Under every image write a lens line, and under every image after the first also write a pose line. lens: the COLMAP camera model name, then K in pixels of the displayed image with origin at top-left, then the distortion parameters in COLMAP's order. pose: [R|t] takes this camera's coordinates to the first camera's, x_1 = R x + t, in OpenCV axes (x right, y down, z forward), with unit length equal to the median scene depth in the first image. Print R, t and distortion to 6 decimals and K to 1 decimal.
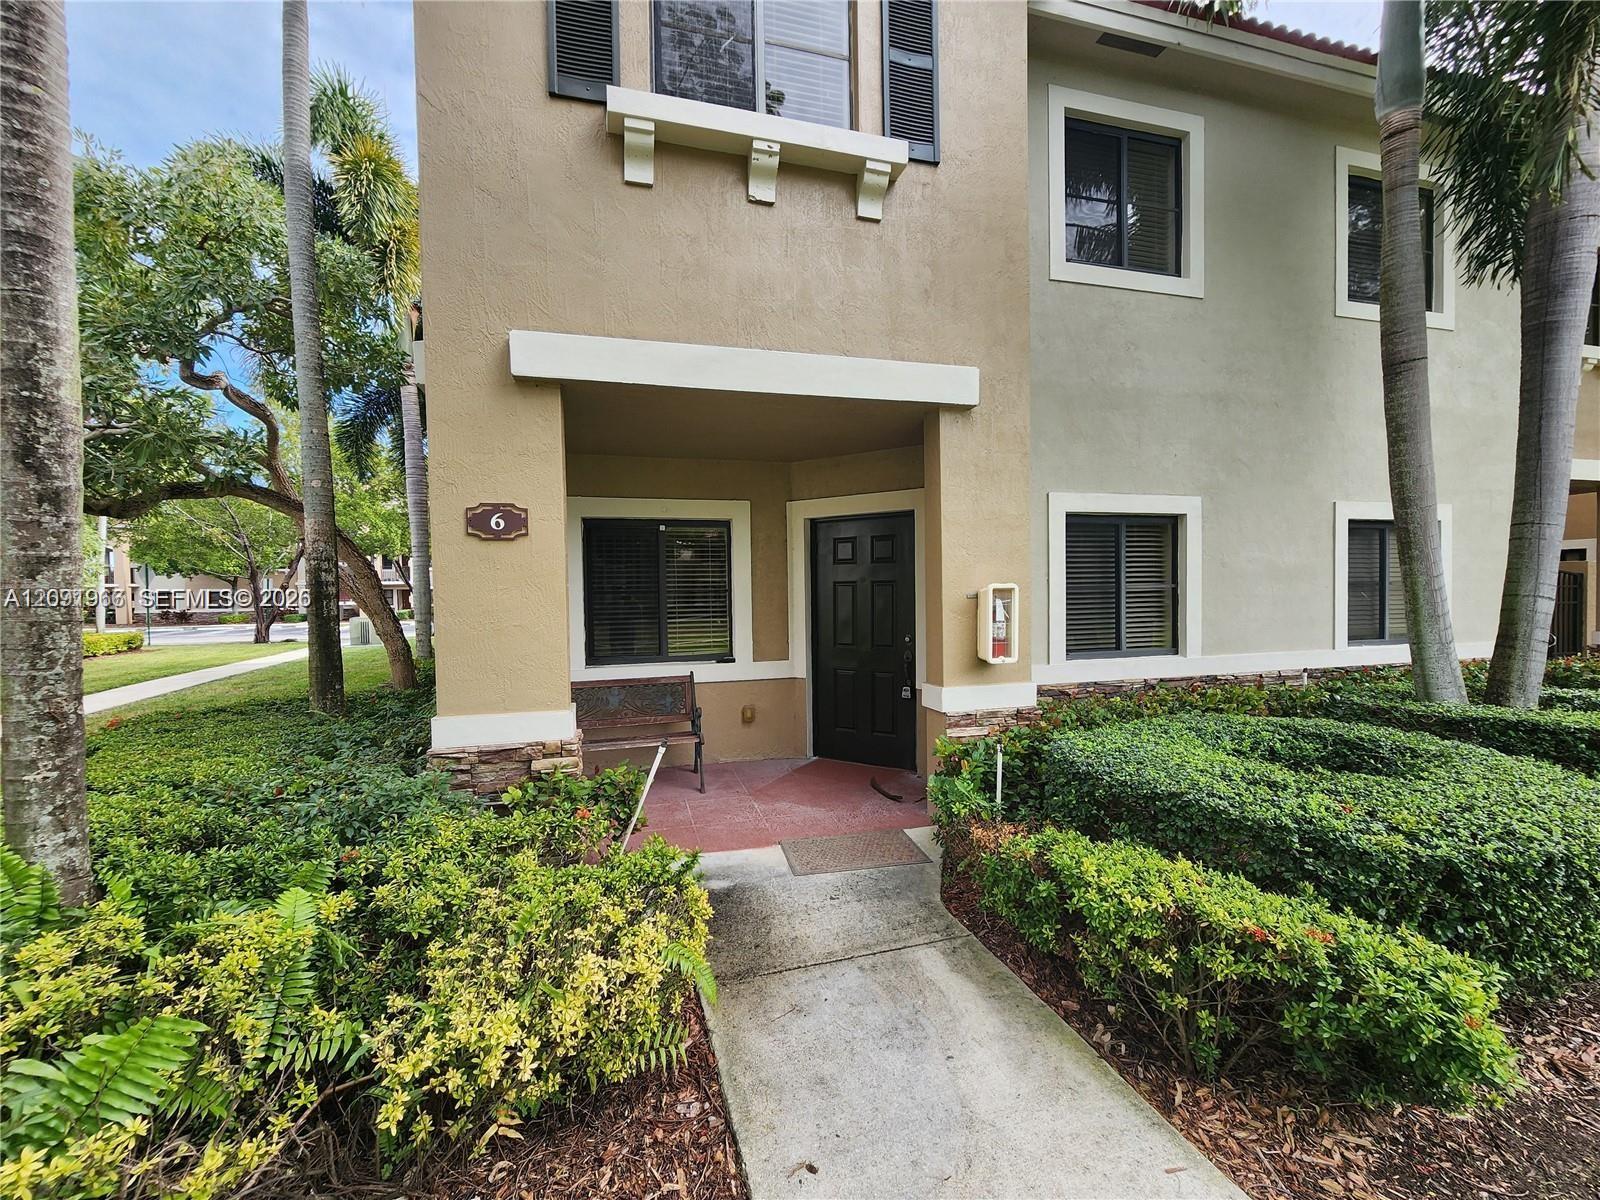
lens RADIAL K [[657.1, 0, 798.2], [0, 657.1, 605.1], [0, 0, 1]] dist [-0.004172, 0.000405]
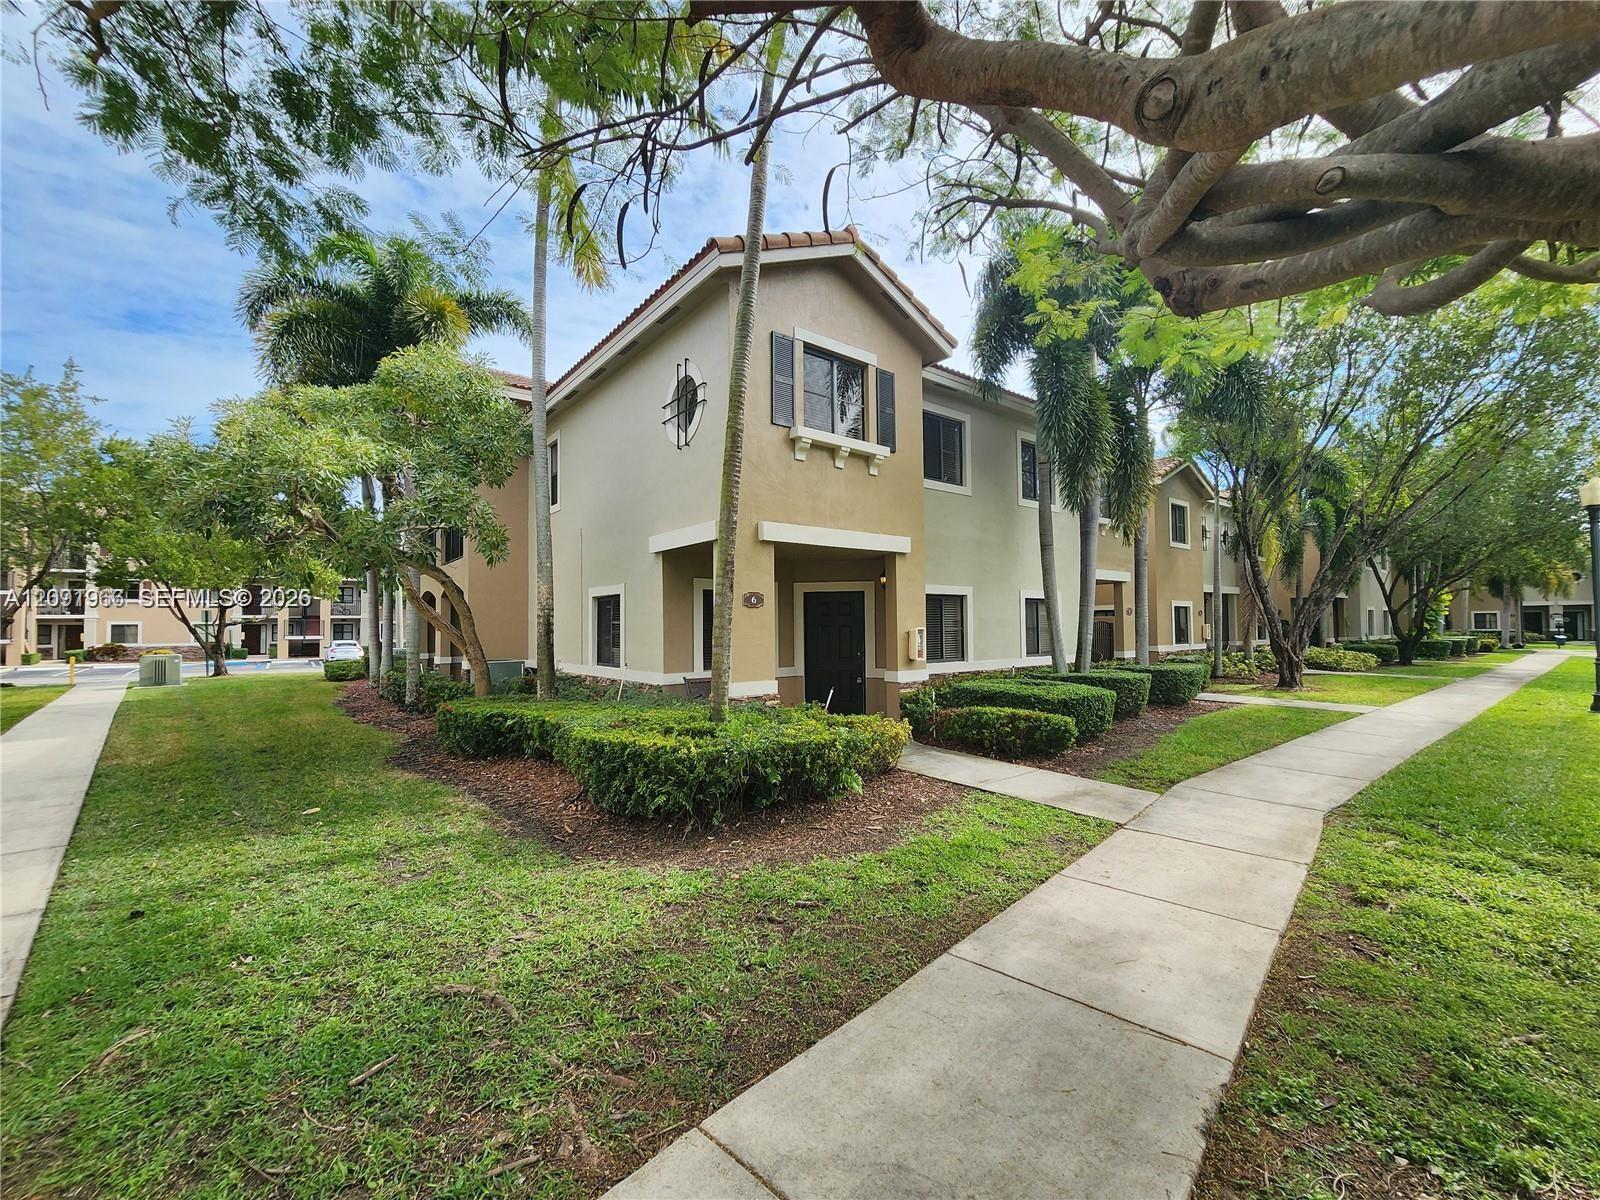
lens RADIAL K [[657.1, 0, 800.6], [0, 657.1, 600.8], [0, 0, 1]] dist [-0.004172, 0.000405]
pose [[0.919517, 0.022925, 0.392382, -0.858208], [0.003895, 0.997717, -0.067418, 0.025271], [-0.393032, 0.063520, 0.917328, -0.860106]]
